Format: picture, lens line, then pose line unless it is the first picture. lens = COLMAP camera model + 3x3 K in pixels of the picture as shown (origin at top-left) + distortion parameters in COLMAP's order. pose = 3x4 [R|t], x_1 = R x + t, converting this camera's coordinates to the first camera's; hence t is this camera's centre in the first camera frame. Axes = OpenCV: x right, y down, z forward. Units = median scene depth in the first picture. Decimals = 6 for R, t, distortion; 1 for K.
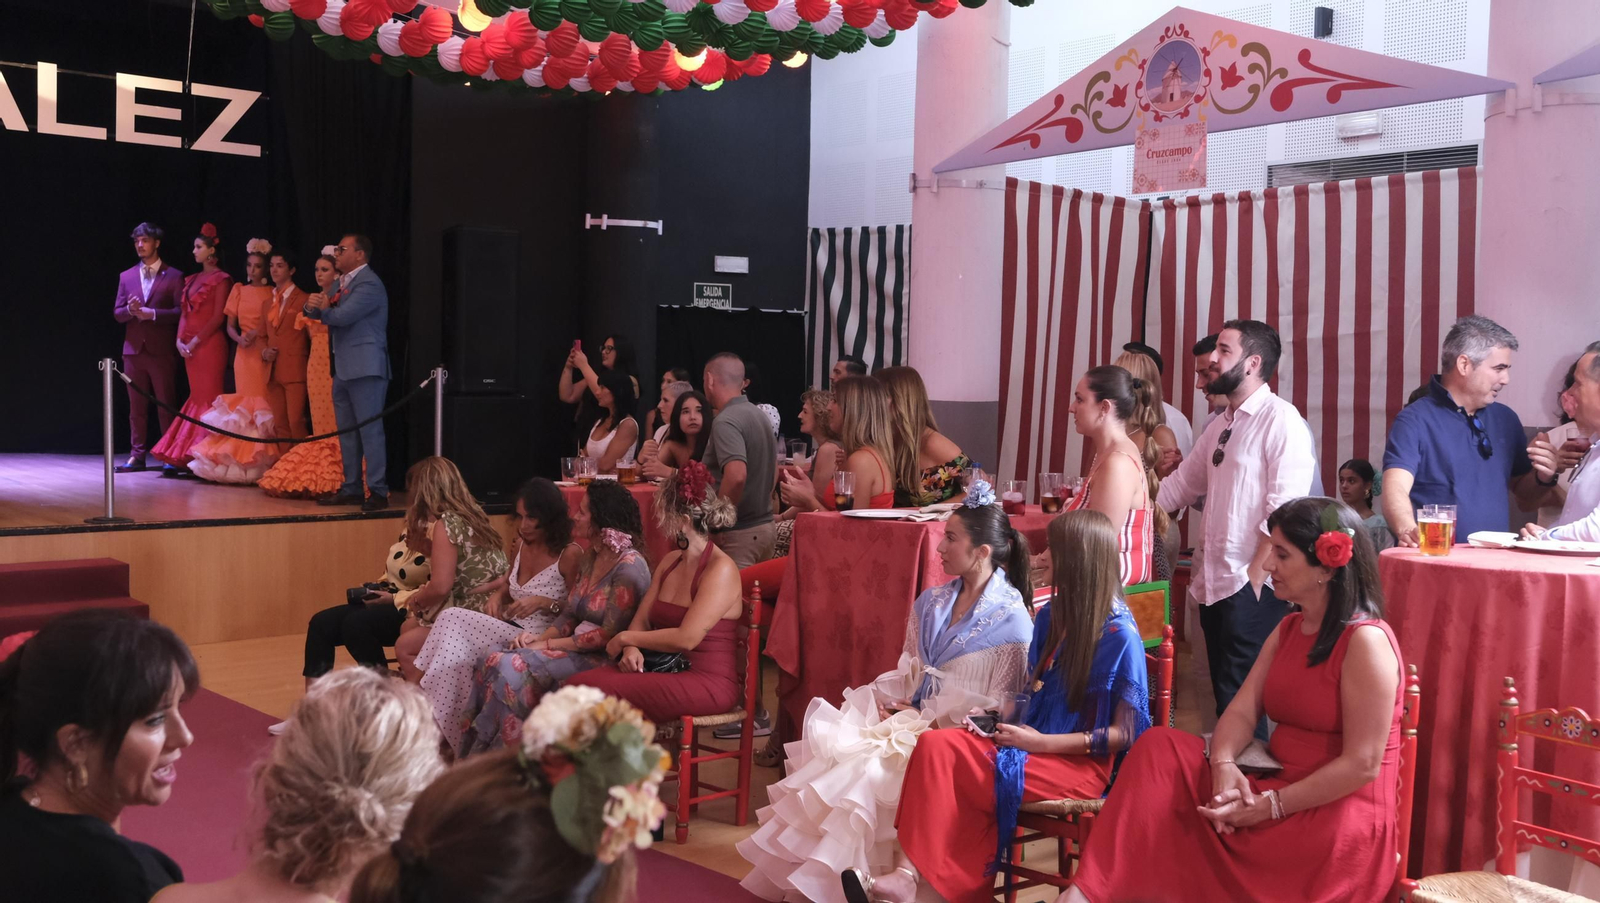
lens RADIAL K [[1667.8, 0, 800.9], [0, 1667.8, 418.2], [0, 0, 1]] dist [0.002757, 0.000000]
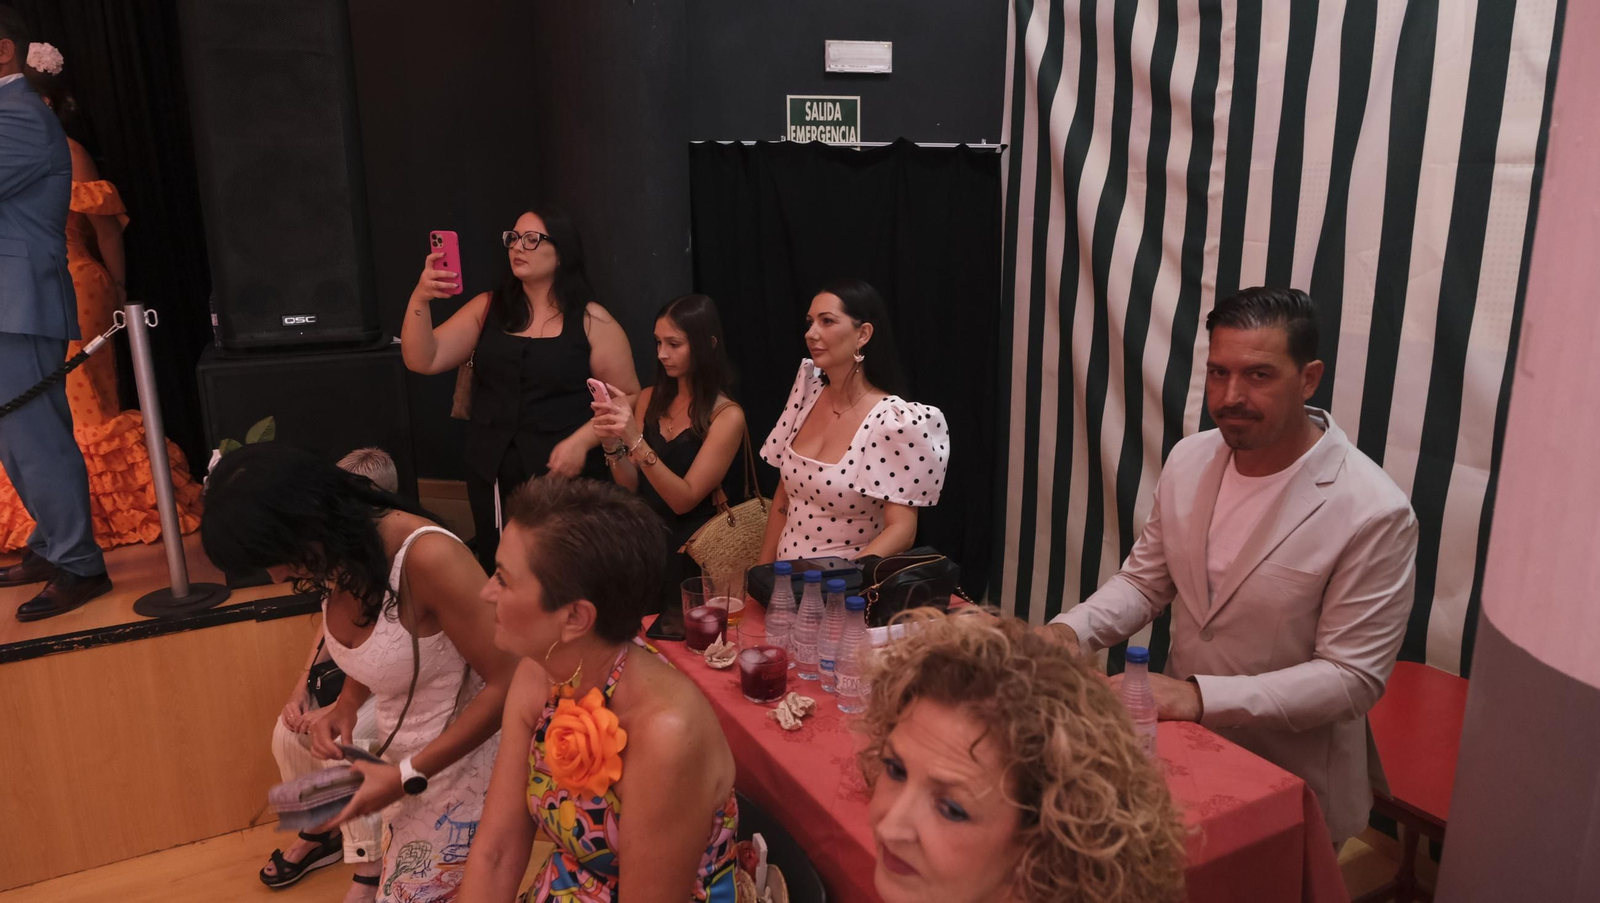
lens RADIAL K [[1060.9, 0, 795.6], [0, 1060.9, 442.3], [0, 0, 1]] dist [-0.036564, -0.000028]
pose [[0.978347, 0.020533, -0.205952, 0.012529], [0.020236, 0.980811, 0.193910, -0.050127], [0.205982, -0.193879, 0.959157, 0.861932]]
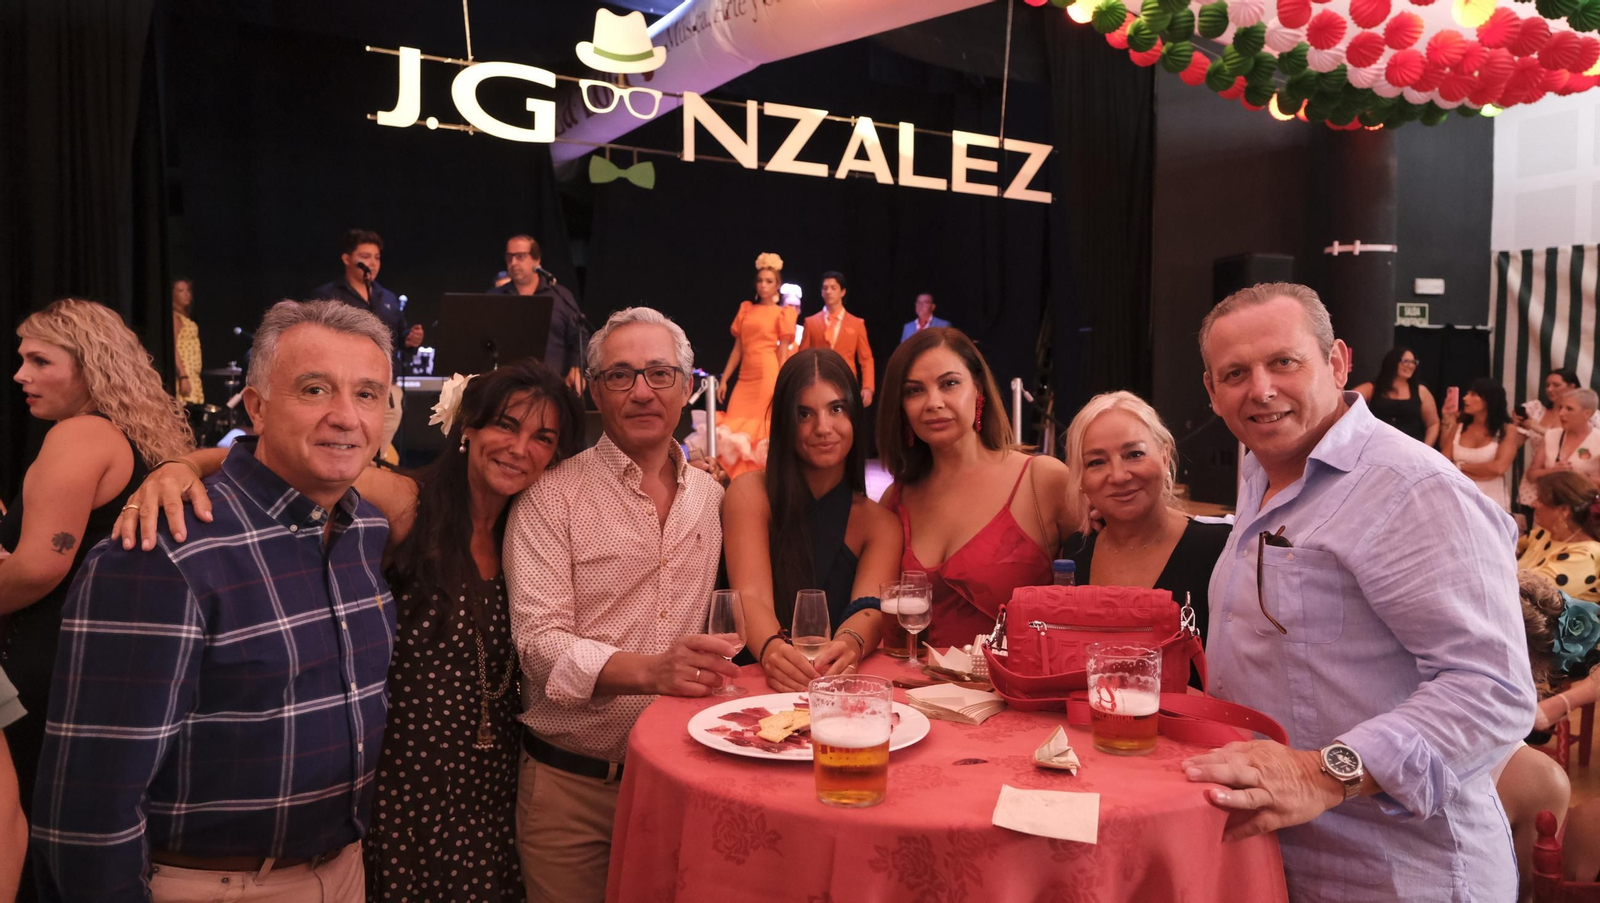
lens RADIAL K [[1099.6, 0, 810.6], [0, 1099.6, 439.5], [0, 0, 1]] dist [-0.014577, 0.013969]
pose [[0.980970, -0.012397, -0.193762, -0.402607], [0.015151, 0.999804, 0.012734, -0.007326], [0.193566, -0.015427, 0.980966, 0.265782]]
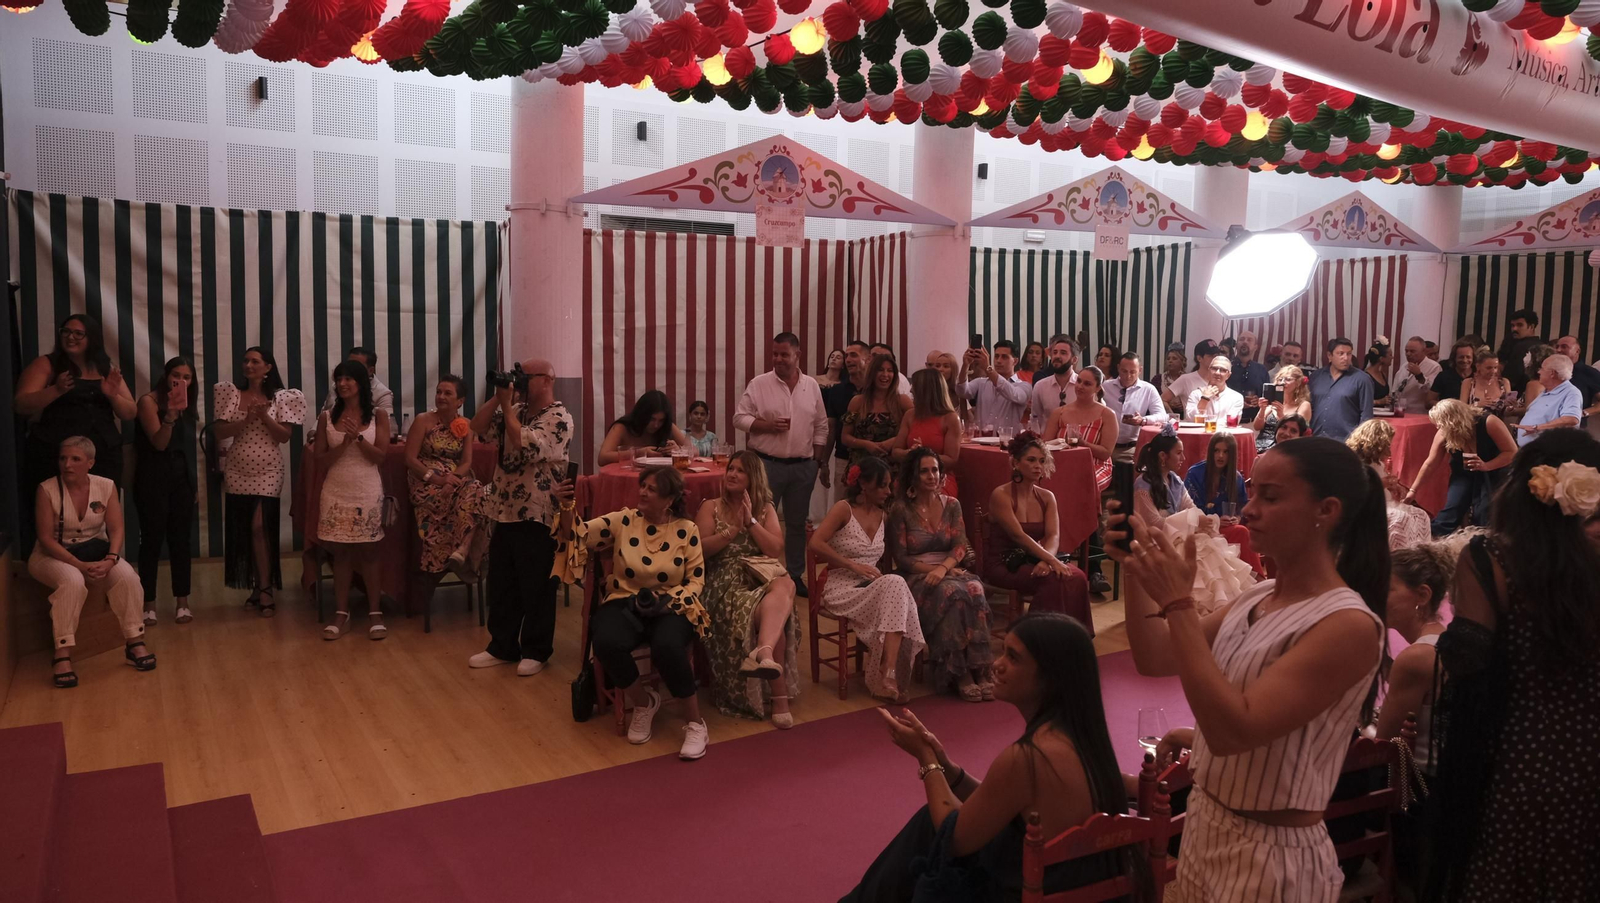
lens RADIAL K [[1098.3, 0, 807.6], [0, 1098.3, 450.6], [0, 0, 1]] dist [-0.023708, 0.012714]
pose [[0.180543, -0.116418, 0.976653, -0.687883], [0.008448, 0.993117, 0.116819, -0.050656], [-0.983531, -0.012840, 0.180284, 0.621126]]
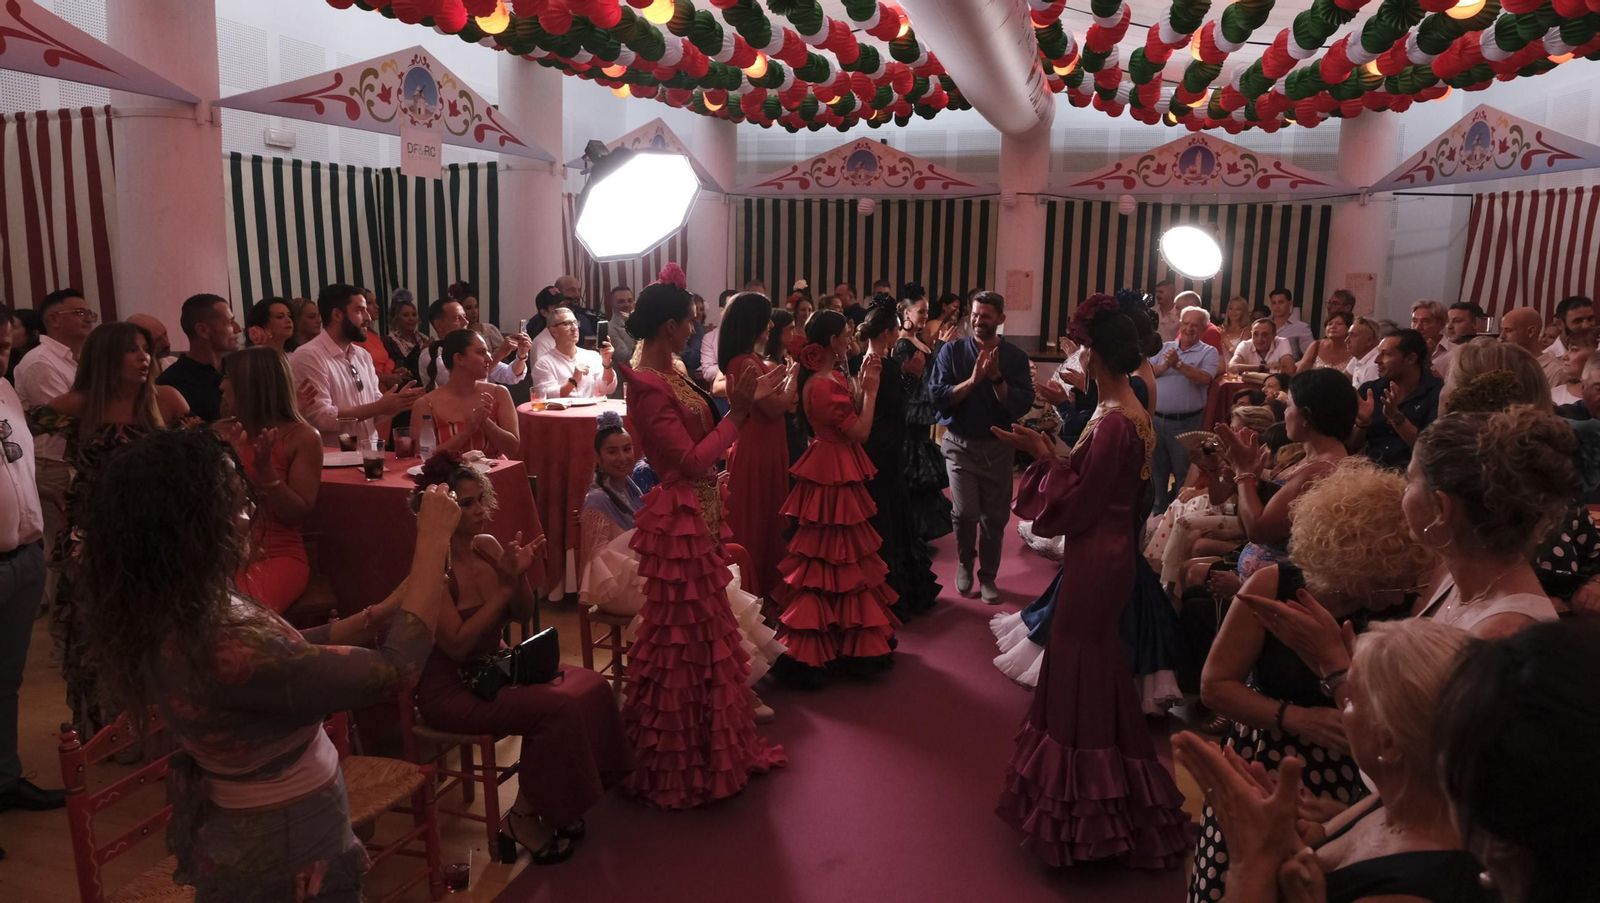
lens RADIAL K [[1099.6, 0, 811.5], [0, 1099.6, 452.5], [0, 0, 1]] dist [-0.014577, 0.013969]
pose [[-0.513228, -0.153491, 0.844416, -0.420338], [-0.011742, 0.985042, 0.171916, -0.051388], [-0.858172, 0.078317, -0.507353, 0.698379]]
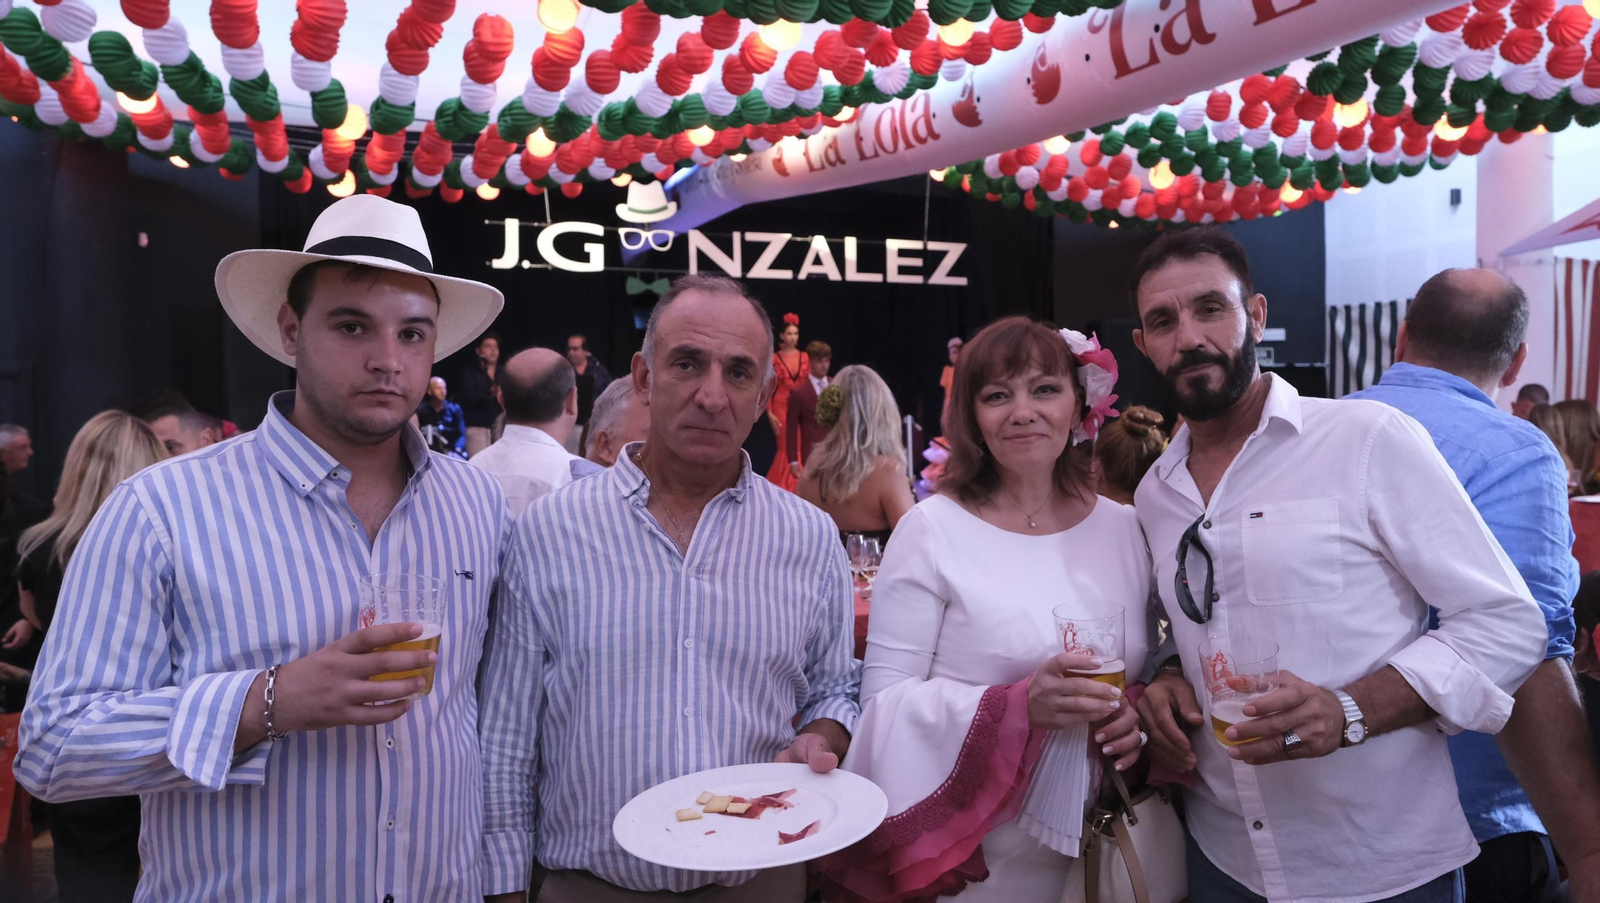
lens RADIAL K [[1099.6, 0, 808.2], [0, 1099.6, 449.1], [0, 0, 1]] dist [-0.014577, 0.013969]
pose [[0.950875, -0.033057, -0.307804, -0.178711], [0.032588, 0.999447, -0.006667, 0.000840], [0.307854, -0.003691, 0.951427, -0.043593]]
